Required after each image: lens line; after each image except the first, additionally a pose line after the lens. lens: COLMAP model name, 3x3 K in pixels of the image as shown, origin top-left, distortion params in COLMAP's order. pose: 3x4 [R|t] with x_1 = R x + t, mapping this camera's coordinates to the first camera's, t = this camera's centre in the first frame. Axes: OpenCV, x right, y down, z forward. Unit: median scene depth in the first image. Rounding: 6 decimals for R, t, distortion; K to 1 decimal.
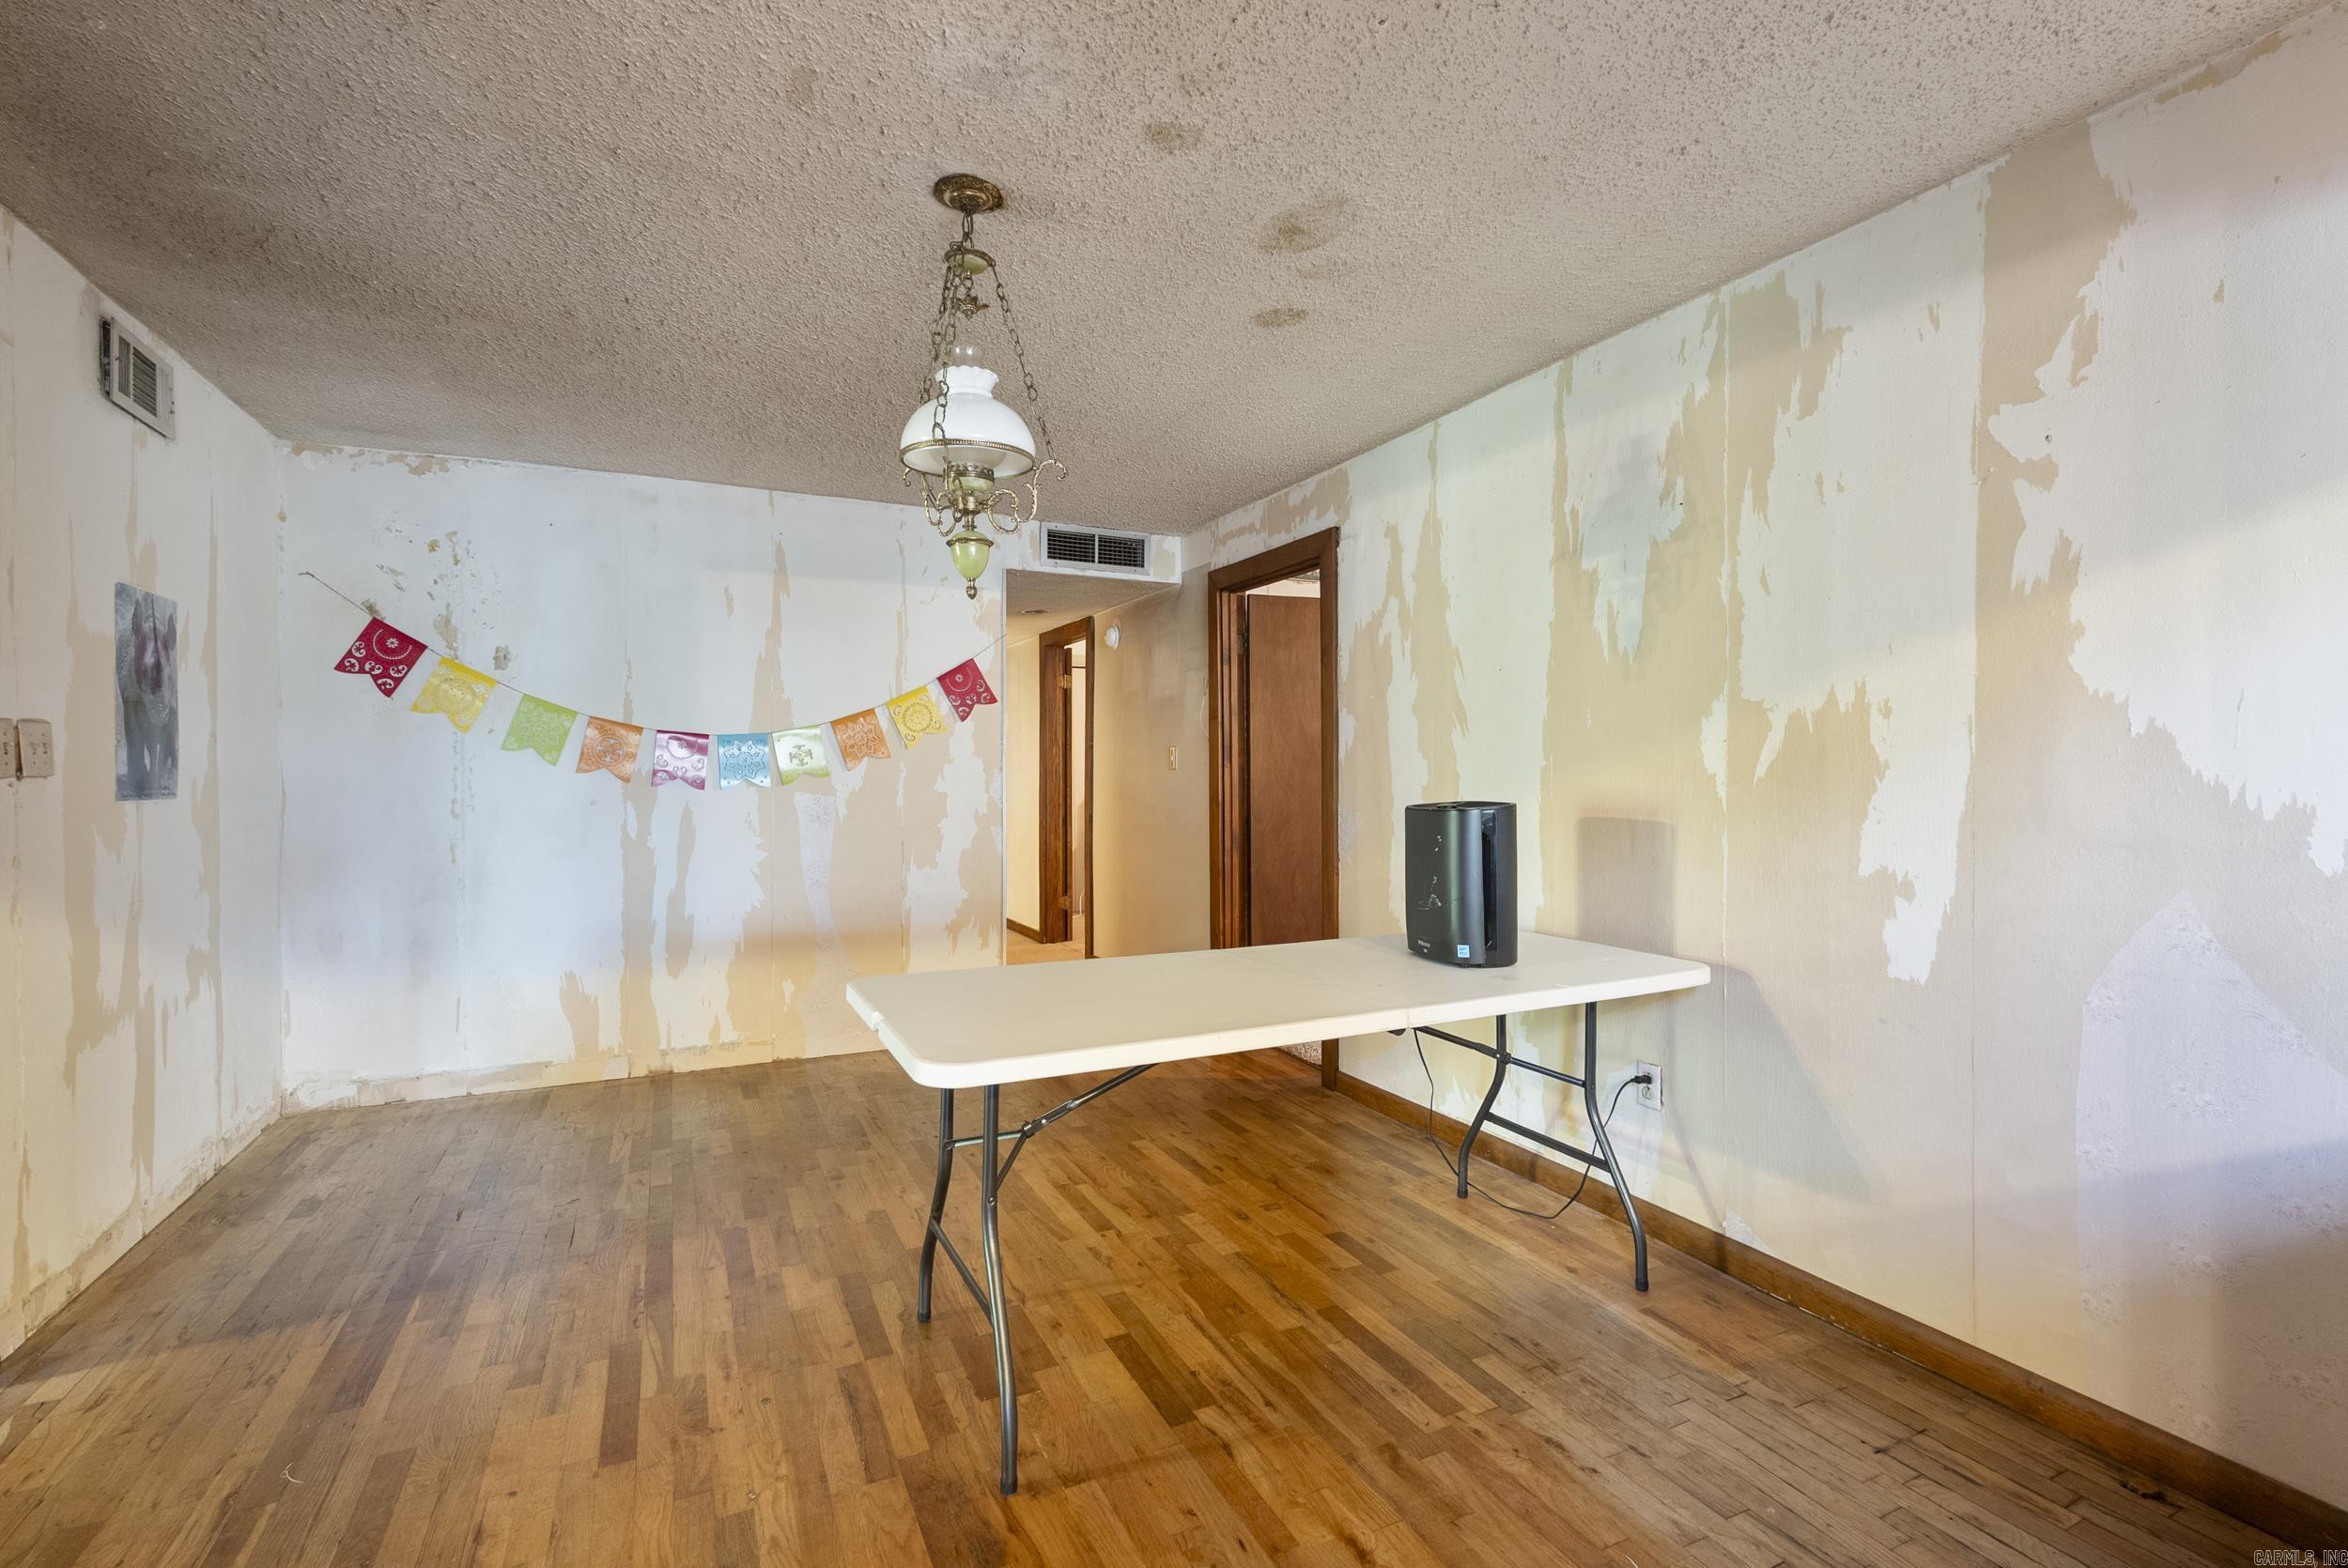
lens RADIAL K [[1053.8, 0, 1170.8], [0, 1053.8, 784.5], [0, 0, 1]] dist [0.000739, 0.000088]
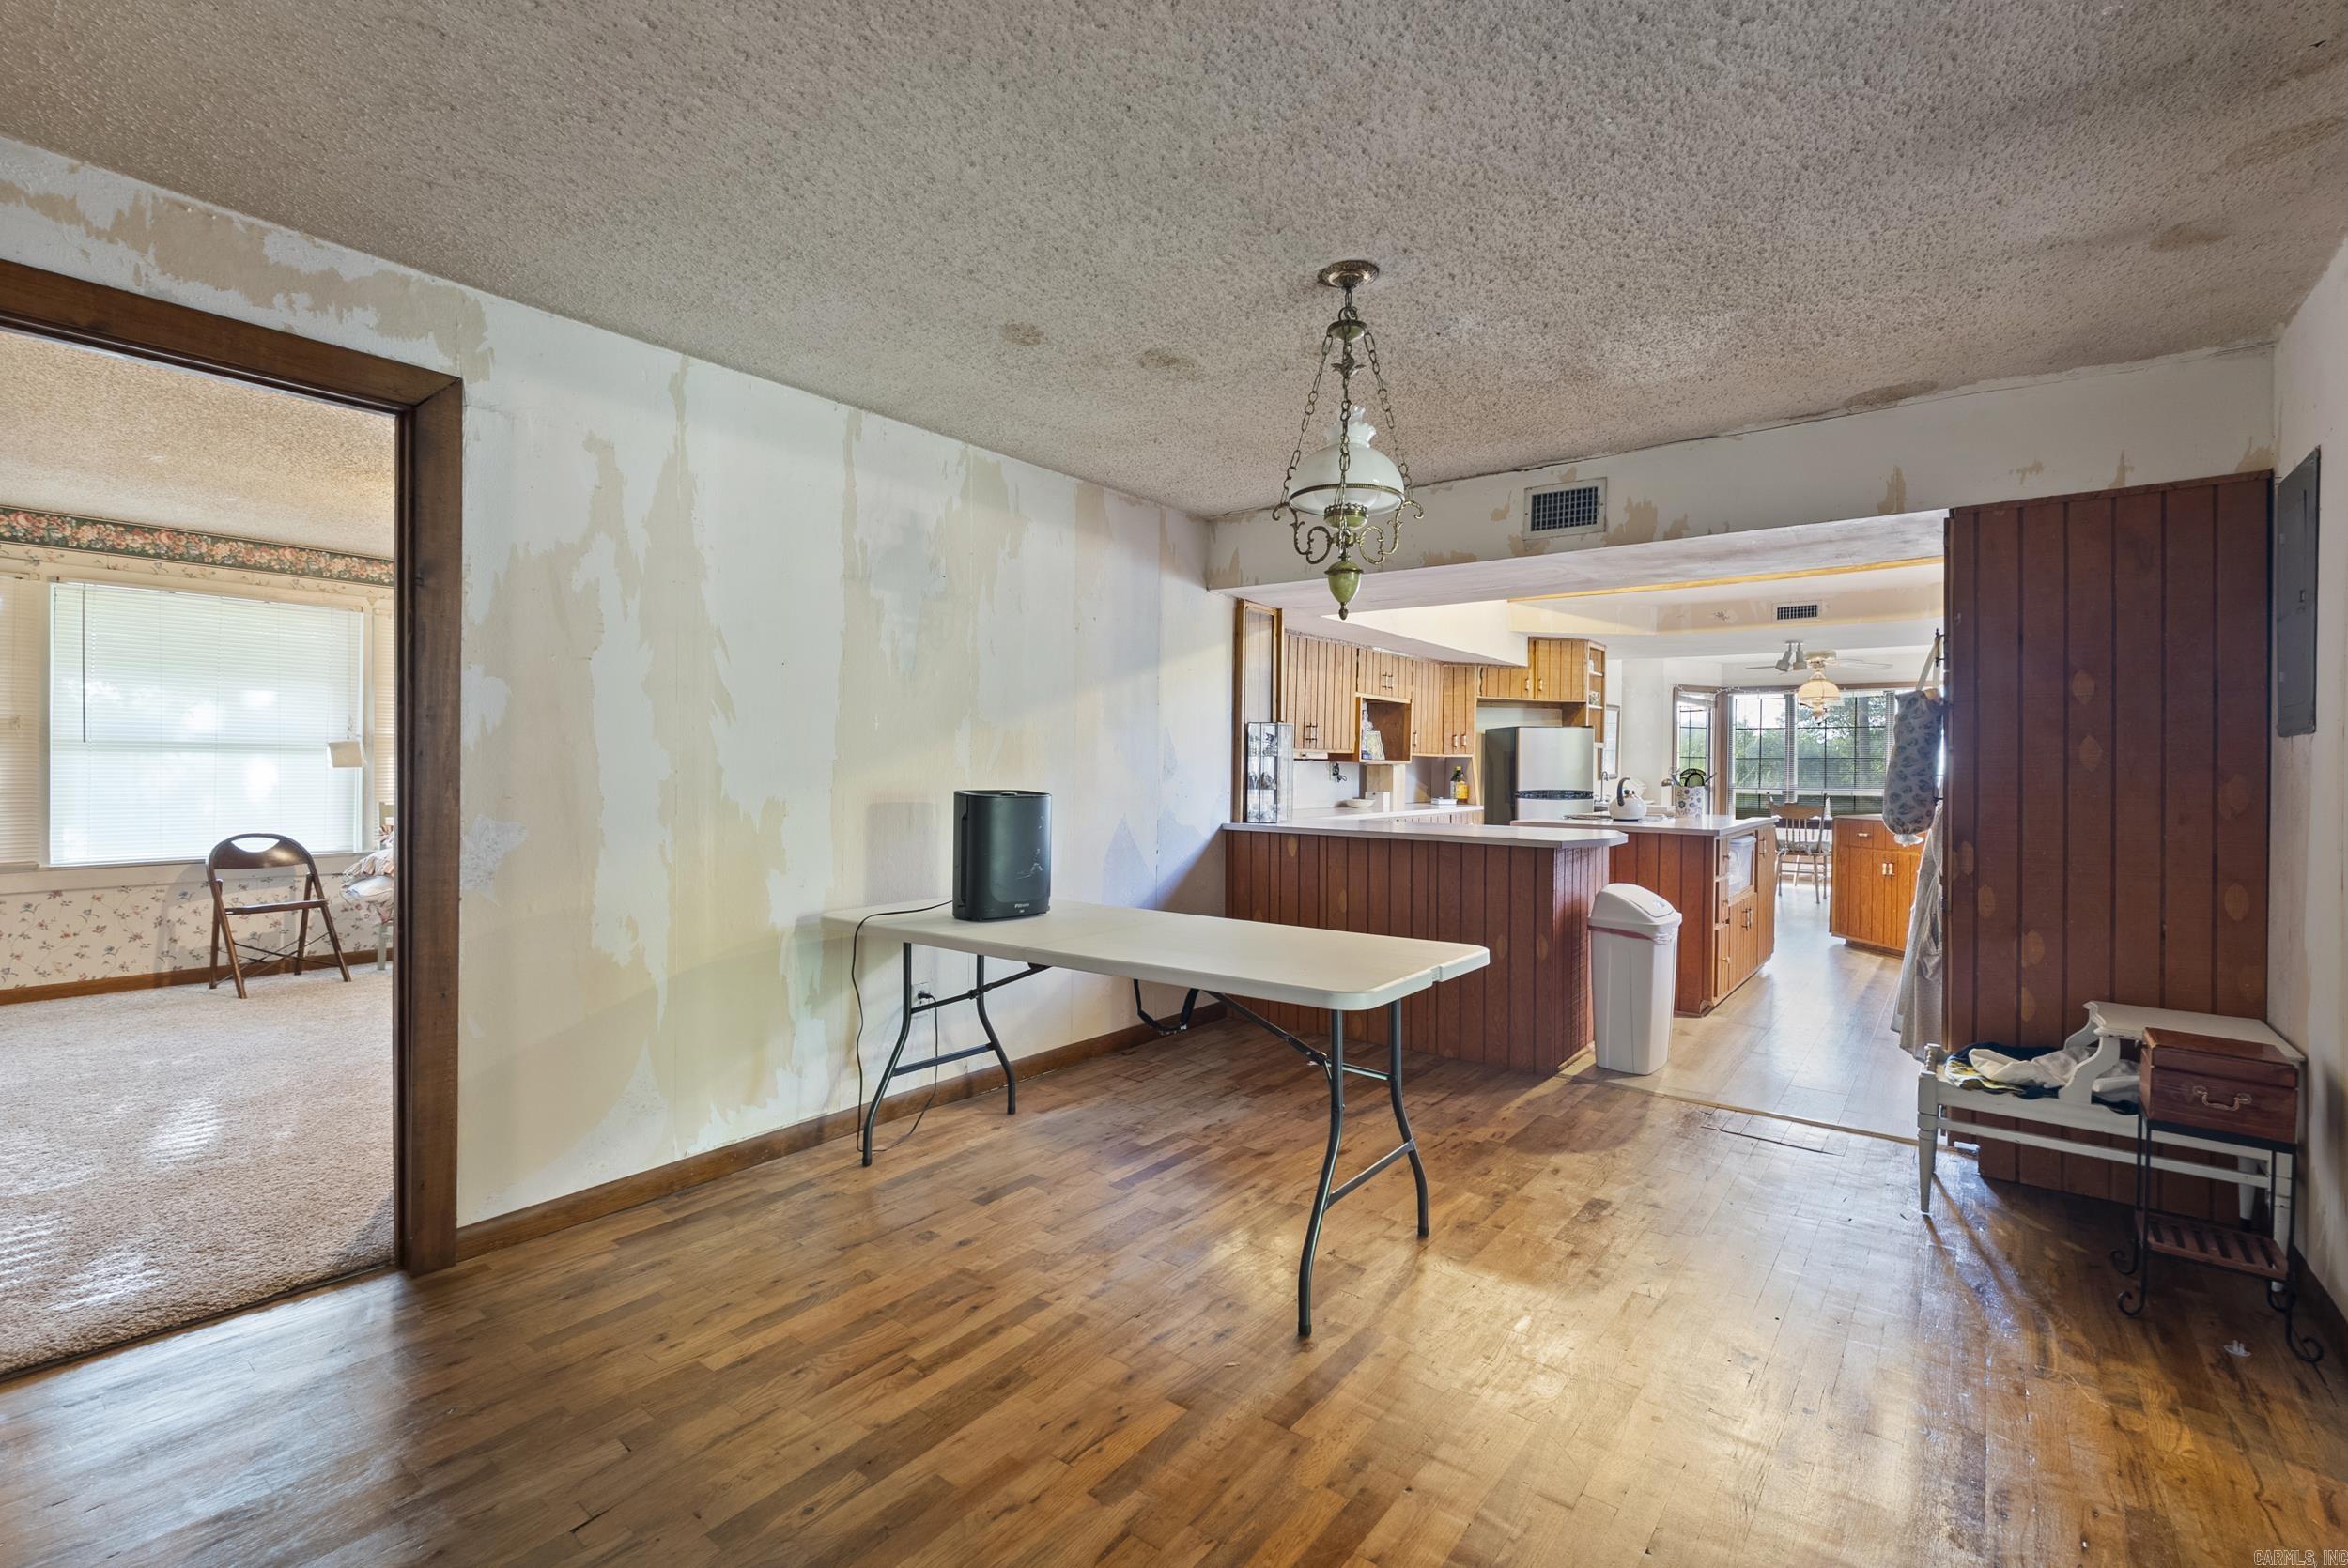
lens RADIAL K [[1053.8, 0, 1176.0], [0, 1053.8, 775.5], [0, 0, 1]] dist [0.000739, 0.000088]
pose [[-0.447475, -0.008357, 0.894258, -0.837617], [0.004231, 0.999925, 0.011462, -0.013112], [-0.894287, 0.008912, -0.447406, 1.232283]]
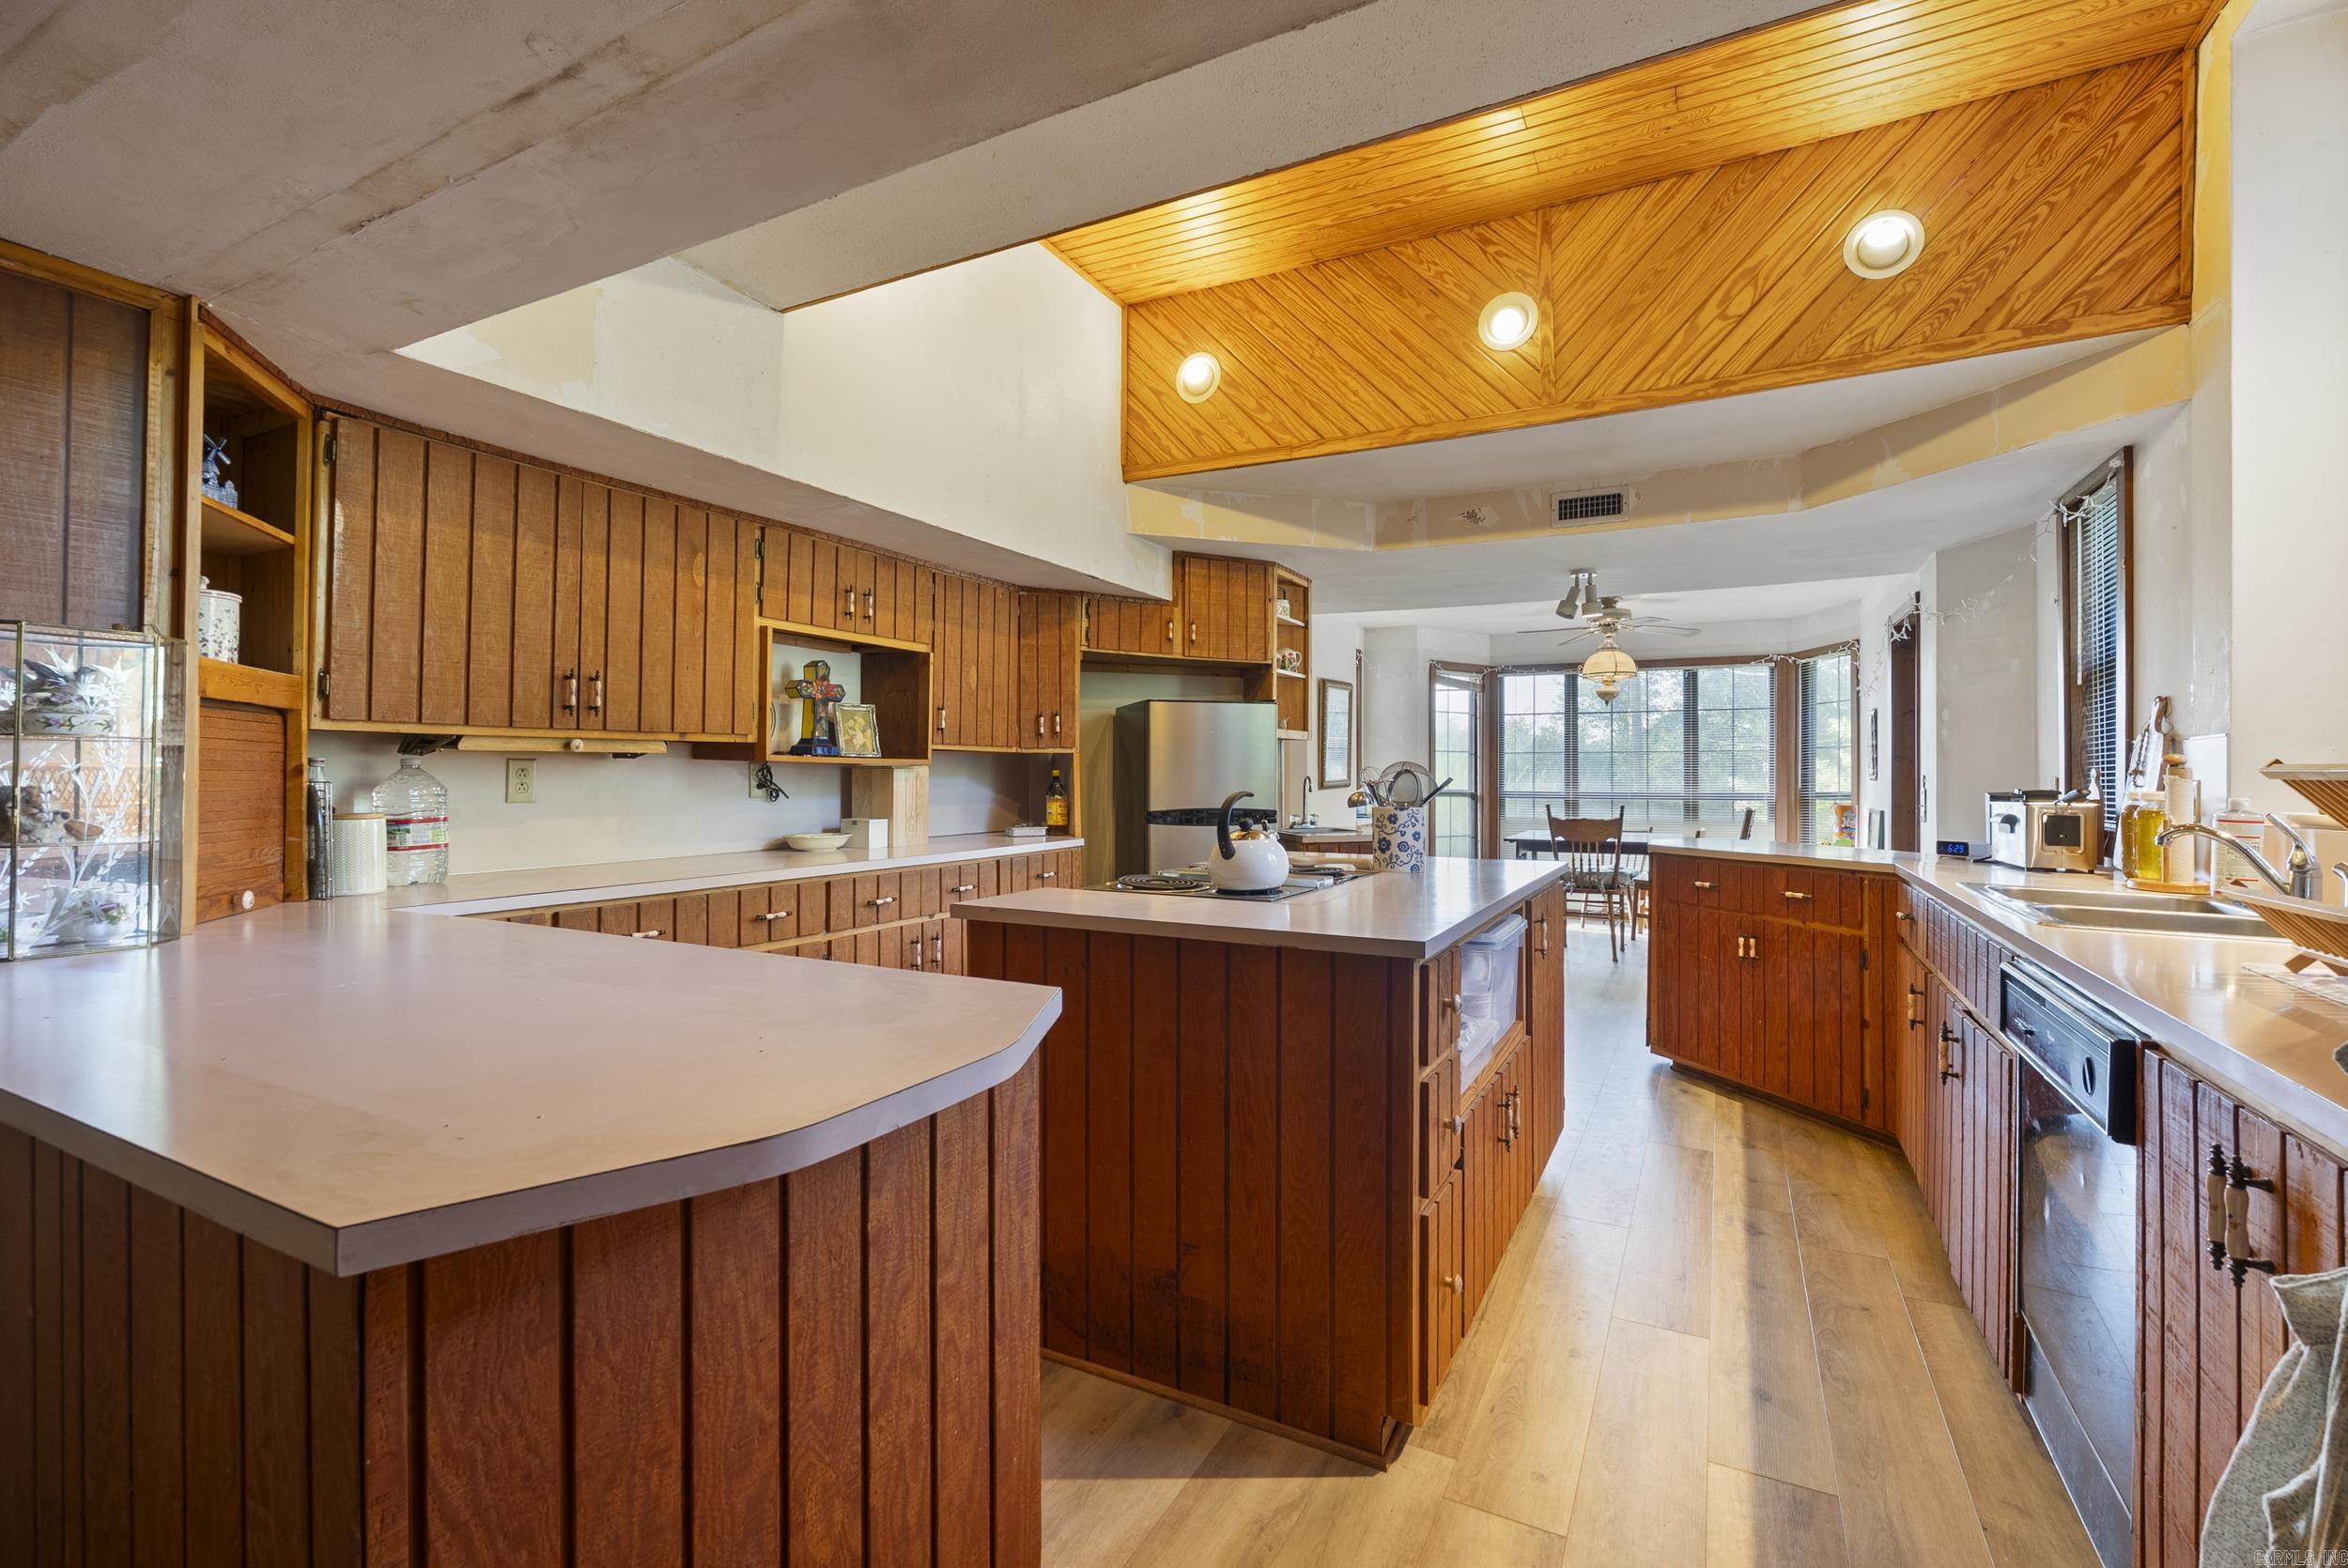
lens RADIAL K [[1053.8, 0, 1172.8], [0, 1053.8, 769.0], [0, 0, 1]] dist [0.000739, 0.000088]
pose [[-0.593788, 0.005564, 0.804602, -0.131002], [0.011433, 0.999933, 0.001523, -0.003821], [-0.804540, 0.010104, -0.593812, 0.193852]]
